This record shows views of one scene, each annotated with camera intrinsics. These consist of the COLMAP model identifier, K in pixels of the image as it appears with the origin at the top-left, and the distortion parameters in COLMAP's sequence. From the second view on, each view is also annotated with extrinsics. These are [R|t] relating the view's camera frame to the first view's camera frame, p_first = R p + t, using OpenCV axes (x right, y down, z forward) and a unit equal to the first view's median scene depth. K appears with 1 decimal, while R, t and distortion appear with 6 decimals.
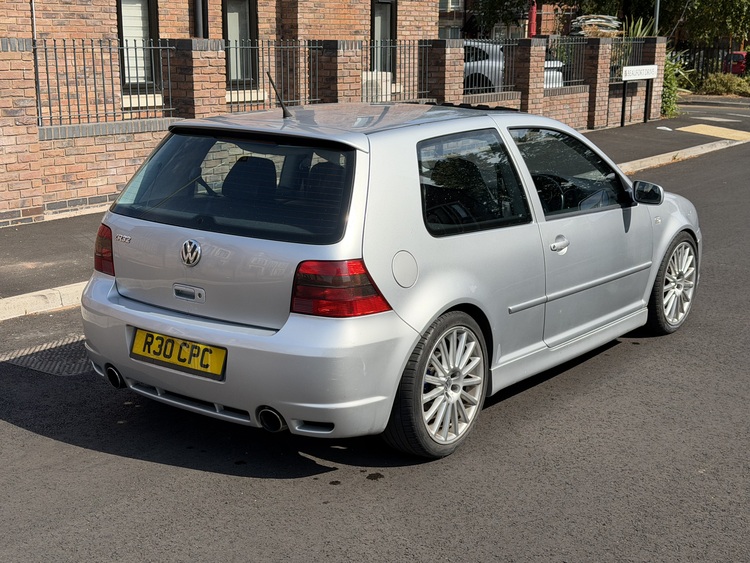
lens RADIAL K [[1101.6, 0, 375.0], [0, 1101.6, 281.5], [0, 0, 1]] dist [0.028253, 0.052487]
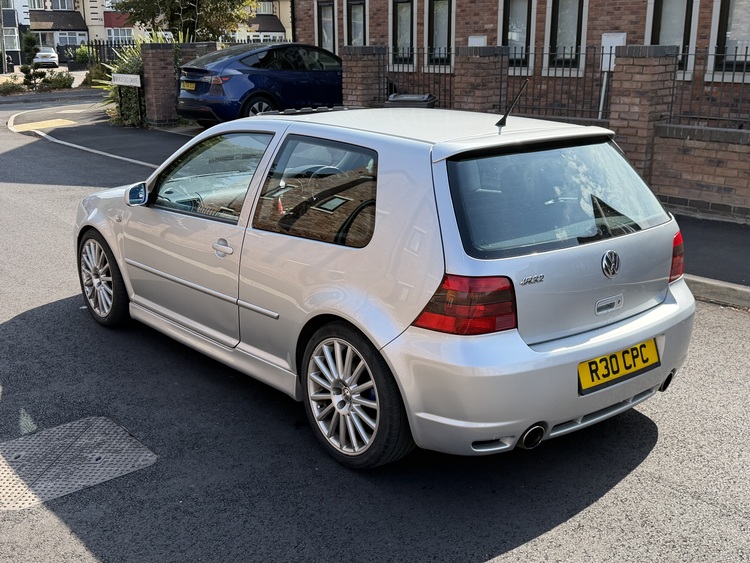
lens RADIAL K [[843.3, 0, 374.9], [0, 843.3, 243.8], [0, 0, 1]] dist [-0.002280, -0.000042]
pose [[0.279454, -0.233245, 0.931398, -0.924579], [0.212161, 0.961068, 0.177019, -0.221937], [-0.936426, 0.148138, 0.318060, 0.944338]]
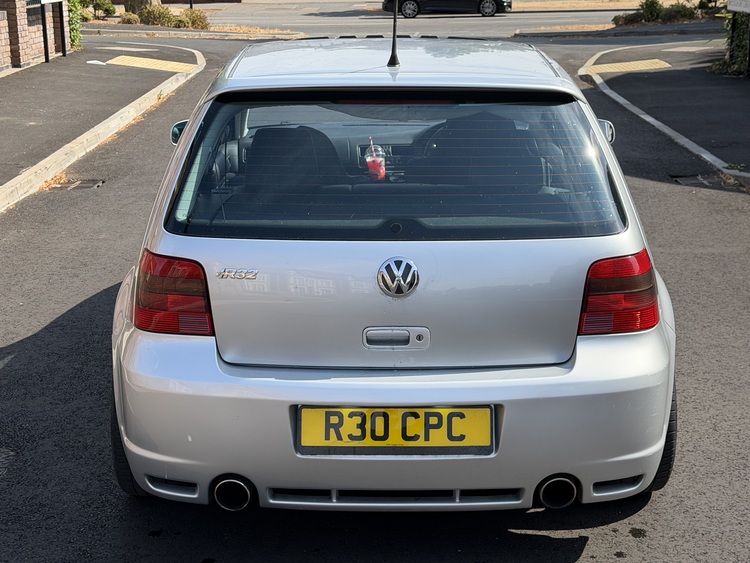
lens RADIAL K [[1322.2, 0, 375.0], [0, 1322.2, 281.5], [0, 0, 1]] dist [0.020314, 0.283580]
pose [[0.812925, -0.156312, 0.560999, -0.618981], [0.140619, 0.987487, 0.071379, -0.081271], [-0.565136, 0.020862, 0.824734, 0.347786]]
